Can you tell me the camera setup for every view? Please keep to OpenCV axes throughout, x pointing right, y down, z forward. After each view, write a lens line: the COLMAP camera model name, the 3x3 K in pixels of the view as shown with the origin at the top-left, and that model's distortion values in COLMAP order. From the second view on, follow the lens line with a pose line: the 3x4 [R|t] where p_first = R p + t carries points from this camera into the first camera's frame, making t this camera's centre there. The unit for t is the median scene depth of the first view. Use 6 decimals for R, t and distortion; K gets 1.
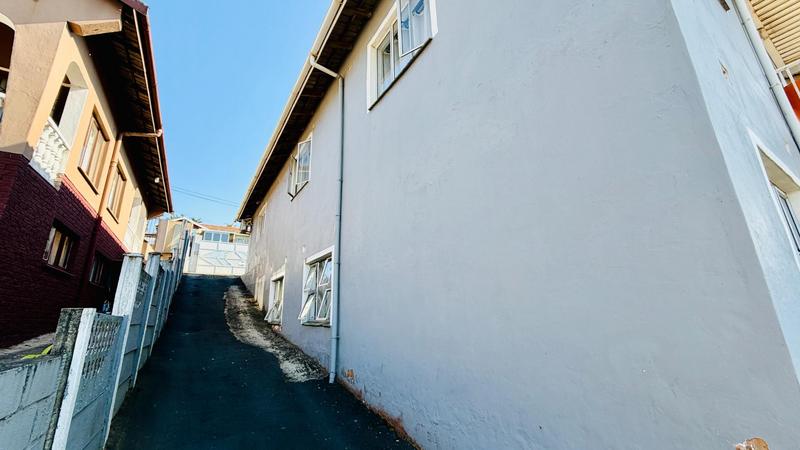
lens RADIAL K [[319.3, 0, 399.1], [0, 319.3, 224.6], [0, 0, 1]] dist [0.000221, -0.000533]
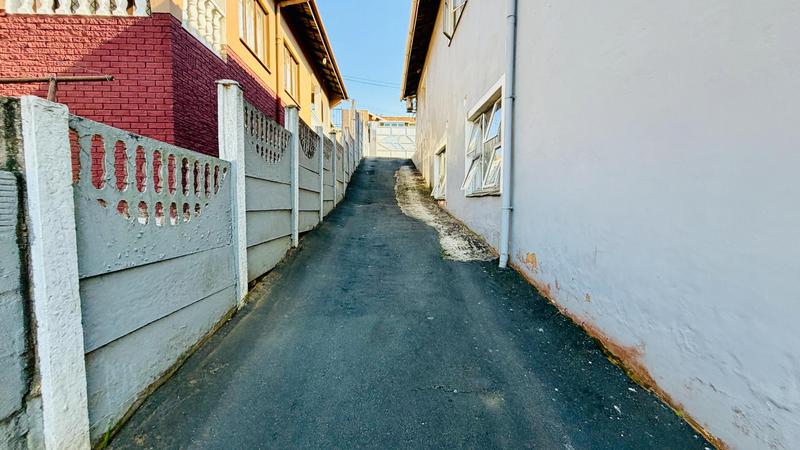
lens RADIAL K [[319.3, 0, 400.5], [0, 319.3, 224.3], [0, 0, 1]] dist [0.000221, -0.000533]
pose [[0.867008, 0.058997, -0.494790, -0.045971], [0.111374, 0.944902, 0.307824, 0.119236], [0.485688, -0.321993, 0.812667, 0.254878]]
